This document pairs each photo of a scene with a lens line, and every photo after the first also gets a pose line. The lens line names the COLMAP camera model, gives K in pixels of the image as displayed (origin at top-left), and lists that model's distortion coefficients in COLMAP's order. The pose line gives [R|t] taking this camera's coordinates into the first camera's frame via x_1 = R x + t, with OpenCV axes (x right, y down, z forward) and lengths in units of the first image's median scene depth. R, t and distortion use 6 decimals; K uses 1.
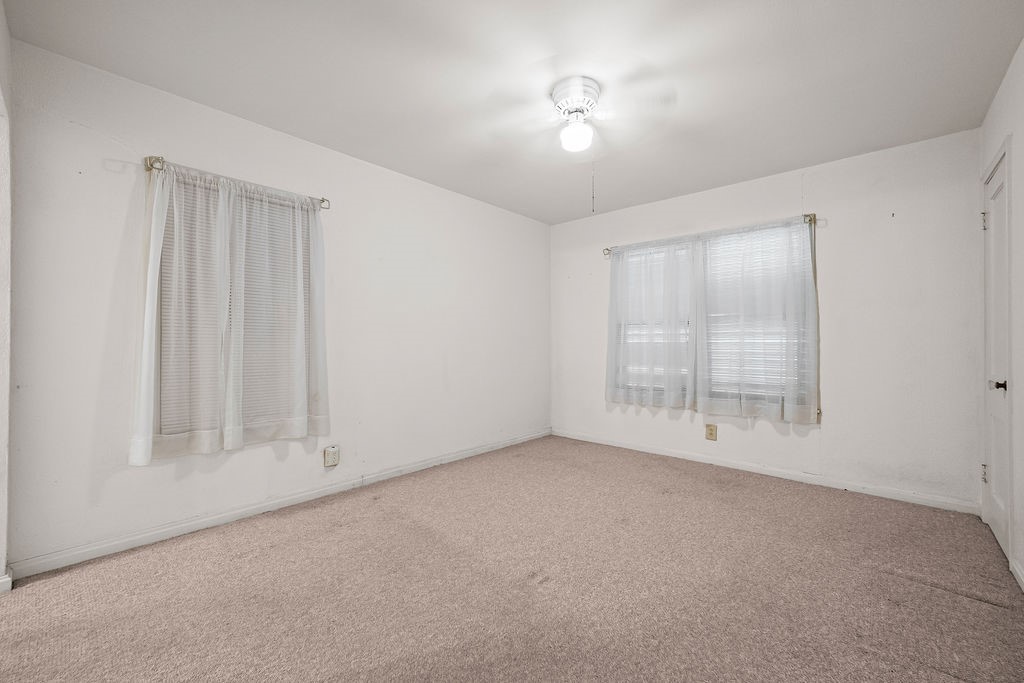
lens RADIAL K [[410.9, 0, 512.0], [0, 410.9, 341.5], [0, 0, 1]] dist [-0.006746, 0.000083]
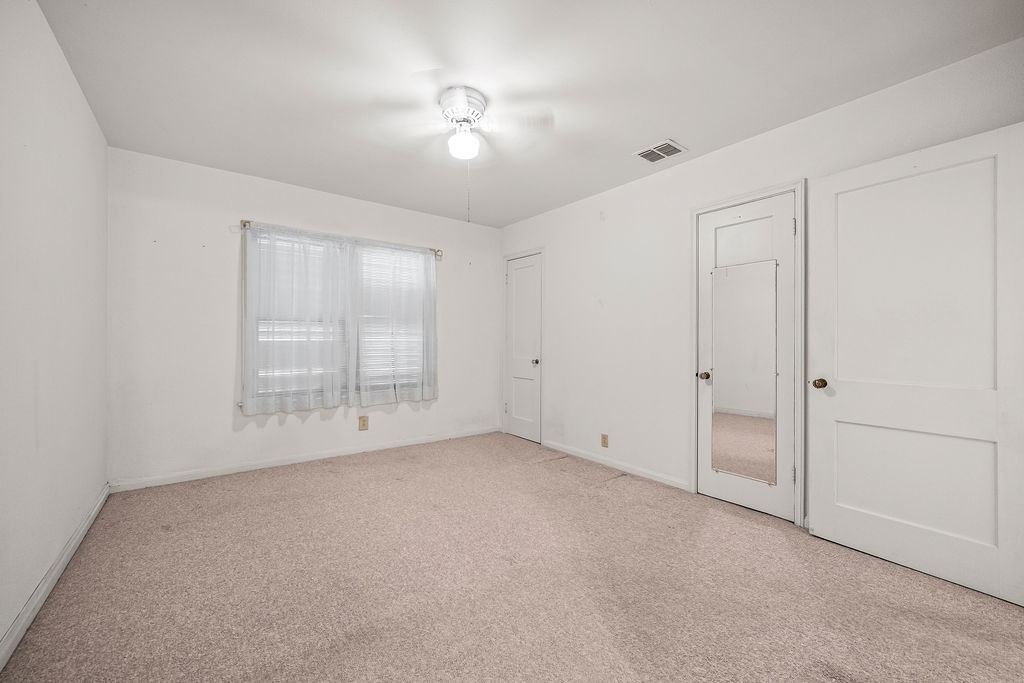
lens RADIAL K [[410.9, 0, 512.0], [0, 410.9, 341.5], [0, 0, 1]] dist [-0.006746, 0.000083]
pose [[0.169326, -0.006616, 0.985538, -0.526777], [-0.007351, 0.999941, 0.007976, -0.007872], [-0.985533, -0.008596, 0.169267, 0.429309]]
